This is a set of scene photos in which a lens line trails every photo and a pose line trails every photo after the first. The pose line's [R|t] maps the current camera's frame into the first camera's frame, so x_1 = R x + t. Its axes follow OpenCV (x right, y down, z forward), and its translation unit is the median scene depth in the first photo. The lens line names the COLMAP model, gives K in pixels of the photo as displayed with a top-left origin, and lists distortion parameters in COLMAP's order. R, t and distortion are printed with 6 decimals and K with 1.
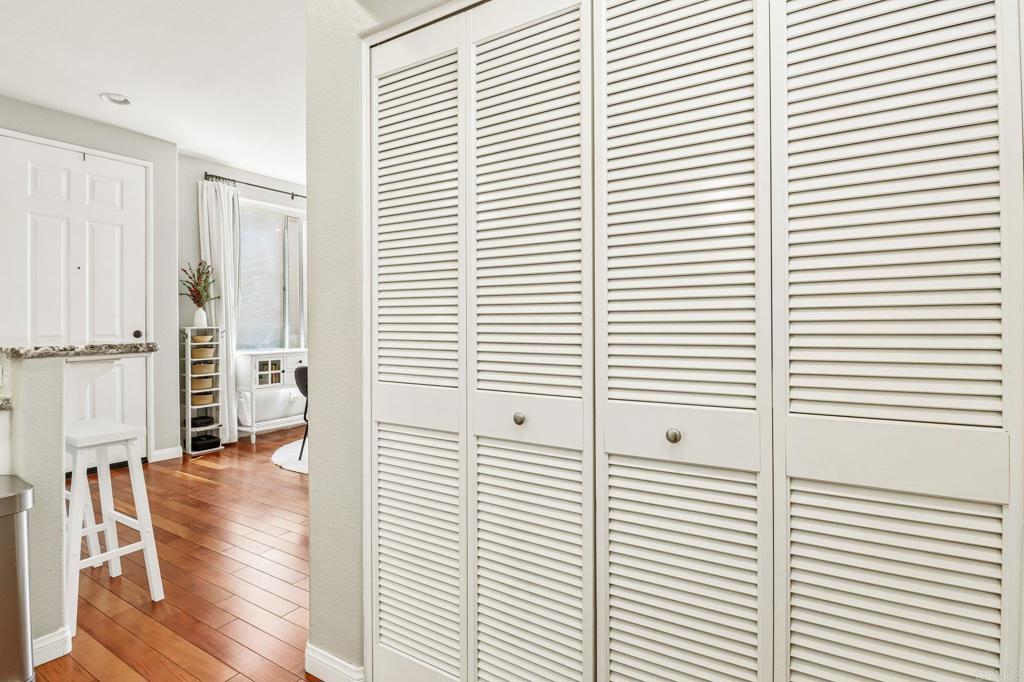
lens RADIAL K [[512.7, 0, 516.3], [0, 512.7, 321.0], [0, 0, 1]] dist [-0.011818, -0.000947]
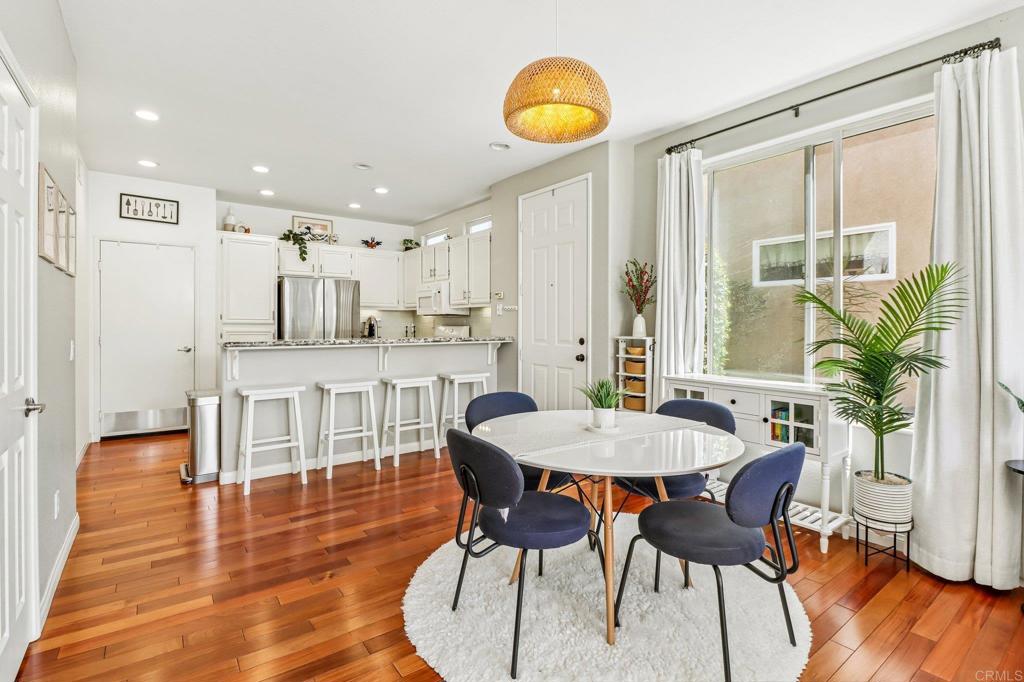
lens RADIAL K [[487.2, 0, 518.9], [0, 487.2, 325.8], [0, 0, 1]] dist [-0.020408, -0.000435]
pose [[-0.373660, 0.010520, -0.927506, 0.214021], [0.000285, 0.999937, 0.011227, -0.016299], [0.927566, 0.003931, -0.373639, 1.135076]]
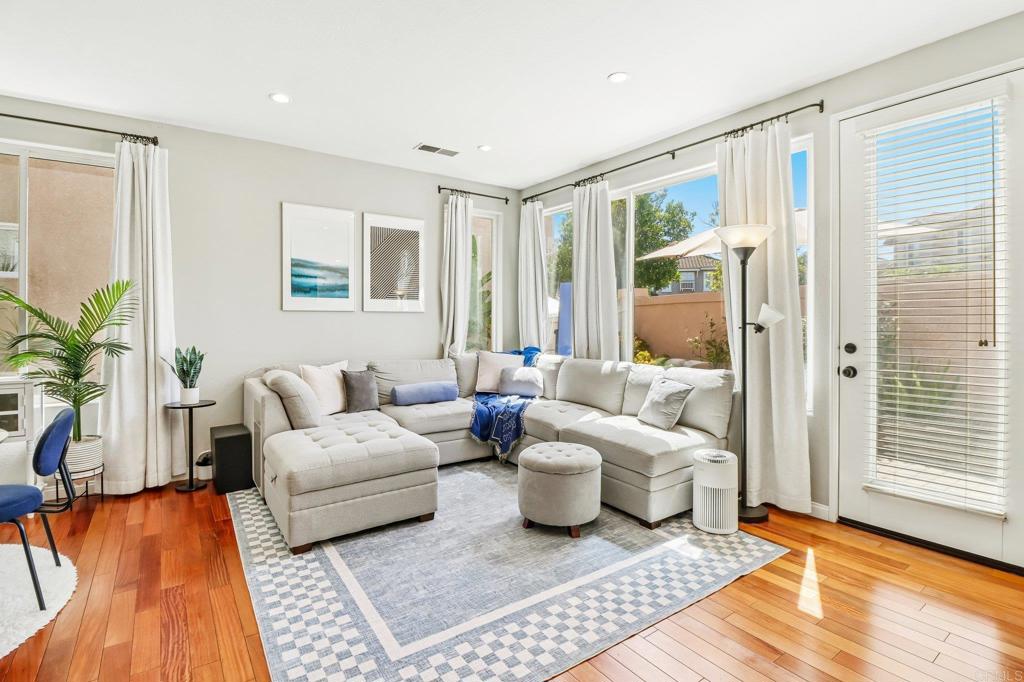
lens RADIAL K [[490.5, 0, 509.9], [0, 490.5, 319.0], [0, 0, 1]] dist [-0.002367, -0.000673]
pose [[0.920343, 0.005644, -0.391071, 0.411662], [-0.005565, 0.999984, 0.001335, -0.019346], [0.391072, 0.000948, 0.920360, 0.907830]]
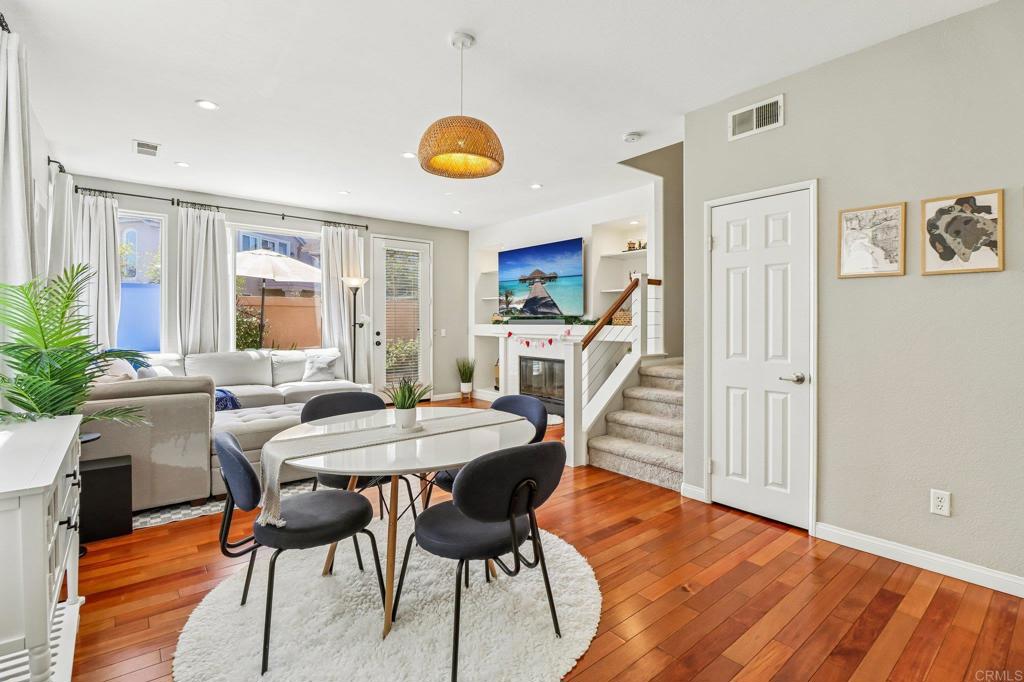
lens RADIAL K [[475.4, 0, 519.8], [0, 475.4, 319.1], [0, 0, 1]] dist [0.009383, -0.015419]
pose [[0.322395, 0.012891, 0.946517, -0.695673], [-0.006916, 0.999913, -0.011262, -0.014941], [-0.946580, -0.002915, 0.322456, 0.765319]]
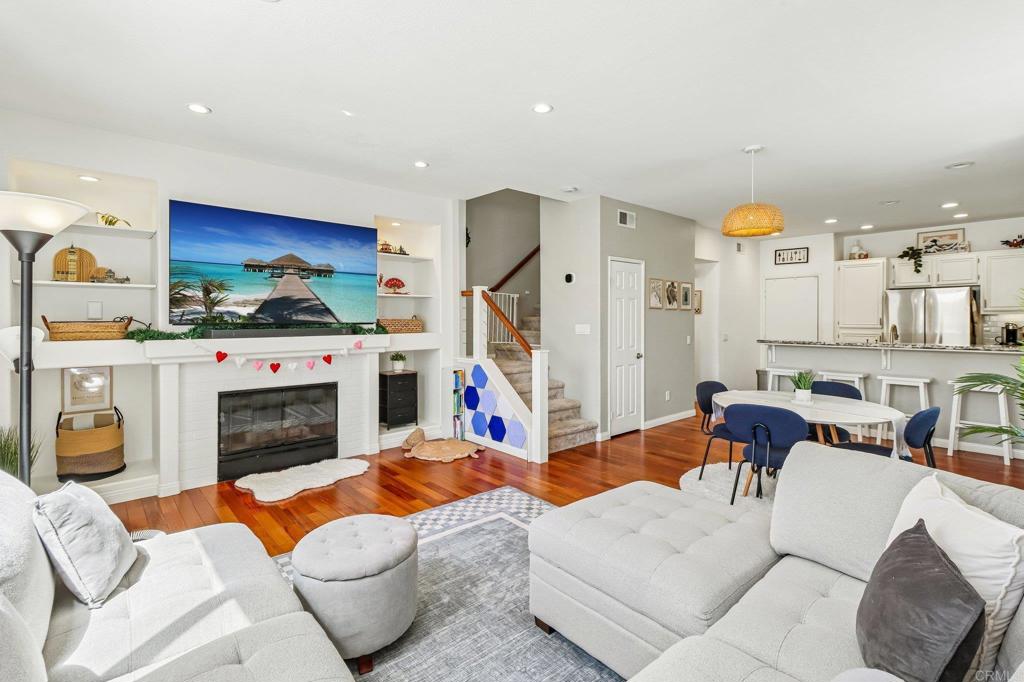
lens RADIAL K [[474.0, 0, 518.5], [0, 474.0, 323.6], [0, 0, 1]] dist [0.007955, -0.000309]
pose [[-0.953570, 0.008319, 0.301056, -0.067602], [0.010355, 0.999933, 0.005166, -0.043830], [-0.300993, 0.008044, -0.953593, 1.913056]]
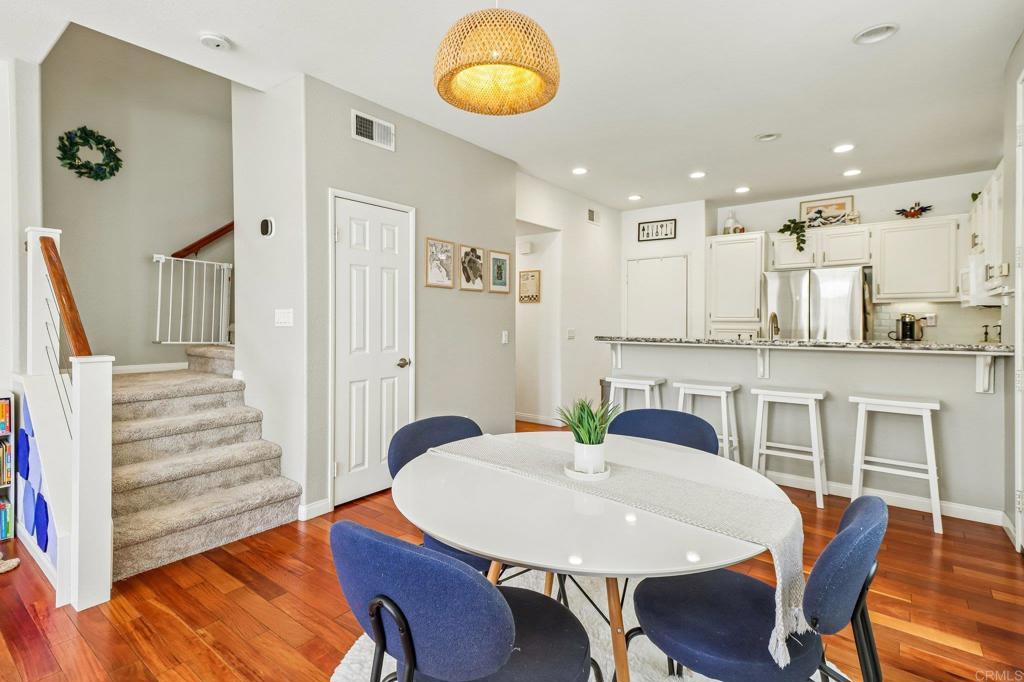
lens RADIAL K [[485.7, 0, 517.2], [0, 485.7, 321.5], [0, 0, 1]] dist [0.033061, -0.000300]
pose [[-0.992640, 0.008453, 0.120808, -0.270658], [0.008501, 0.999964, -0.000114, -0.013049], [-0.120805, 0.000914, -0.992676, 1.379403]]
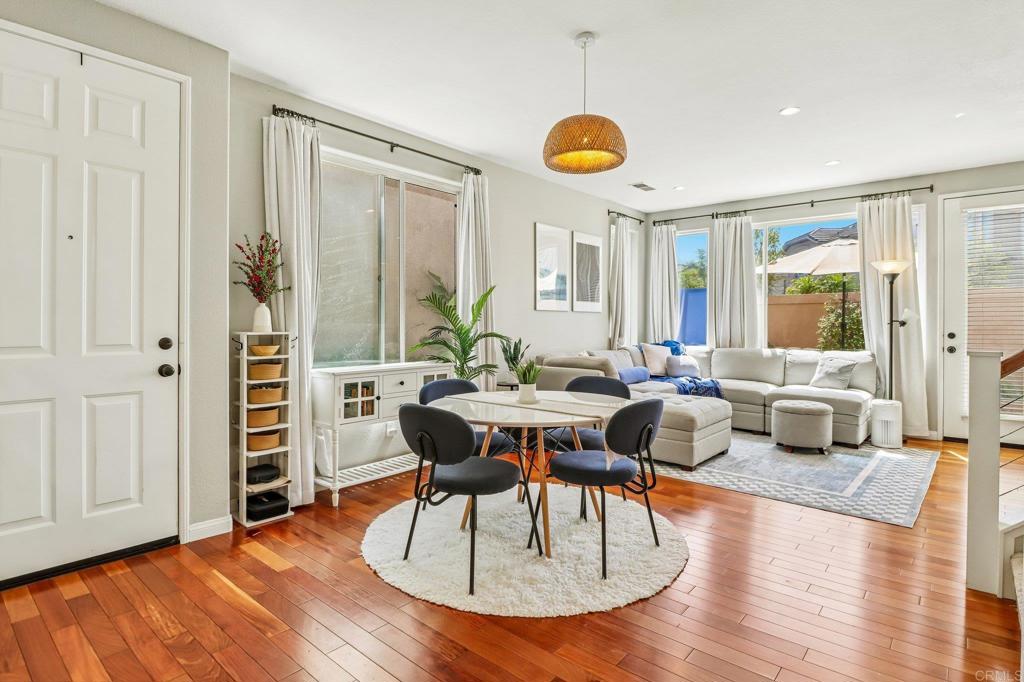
lens RADIAL K [[529.5, 0, 514.4], [0, 529.5, 320.3], [0, 0, 1]] dist [0.010207, -0.015080]
pose [[0.987198, 0.009530, -0.159217, -0.186811], [-0.009721, 0.999953, -0.000419, -0.006786], [0.159206, 0.001962, 0.987243, 0.374421]]
